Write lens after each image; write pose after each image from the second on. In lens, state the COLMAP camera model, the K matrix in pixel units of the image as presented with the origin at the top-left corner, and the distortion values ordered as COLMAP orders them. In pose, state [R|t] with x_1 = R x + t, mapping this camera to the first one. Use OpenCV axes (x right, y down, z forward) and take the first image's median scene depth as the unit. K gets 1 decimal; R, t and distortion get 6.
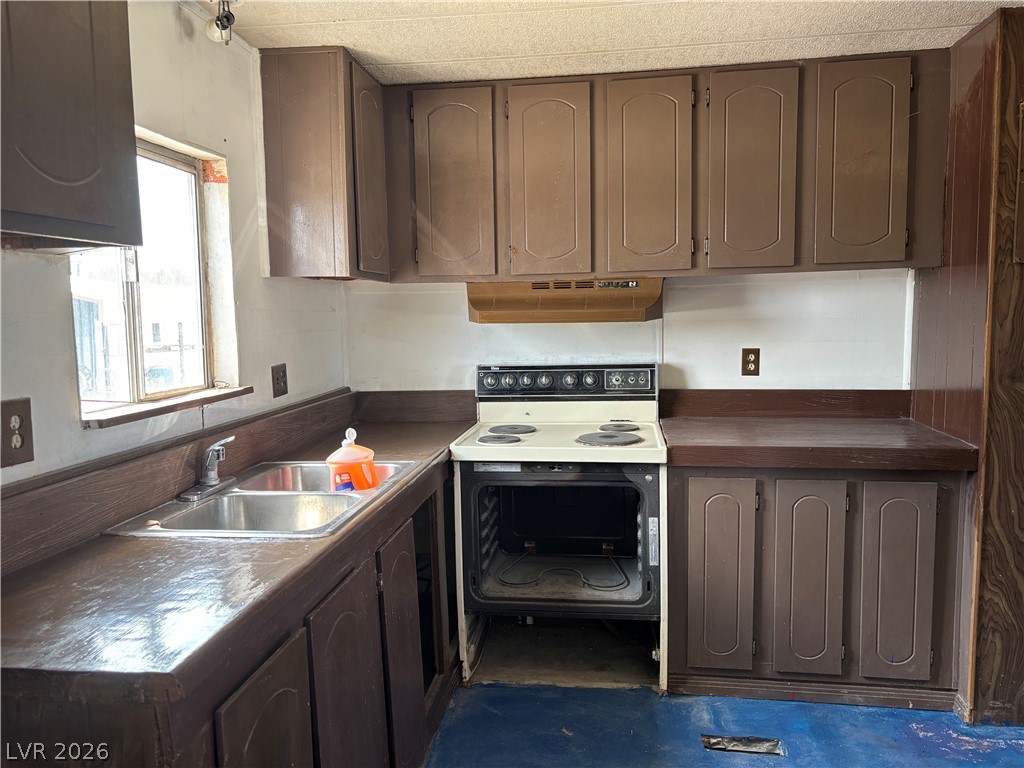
lens RADIAL K [[777.4, 0, 513.7], [0, 777.4, 389.6], [0, 0, 1]] dist [0.075832, -0.088558]
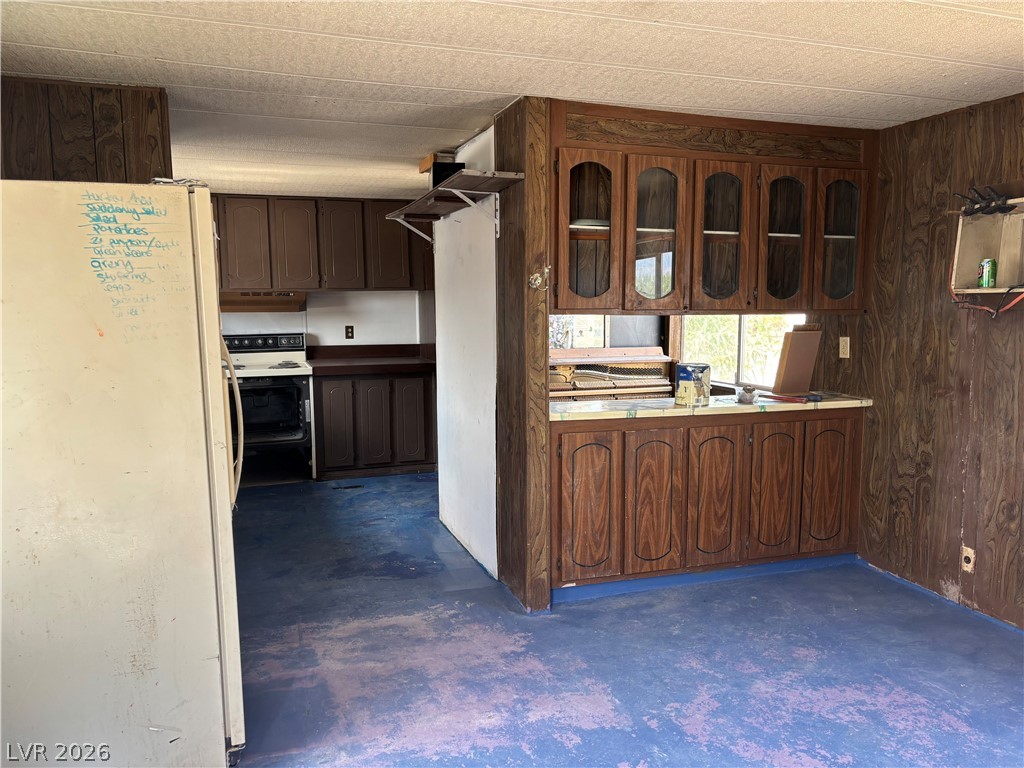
lens RADIAL K [[777.4, 0, 513.7], [0, 777.4, 389.6], [0, 0, 1]] dist [0.075832, -0.088558]
pose [[0.892872, -0.040230, 0.448510, -0.281024], [0.043121, 0.999063, 0.003770, 0.145583], [-0.448241, 0.015974, 0.893770, -1.202826]]
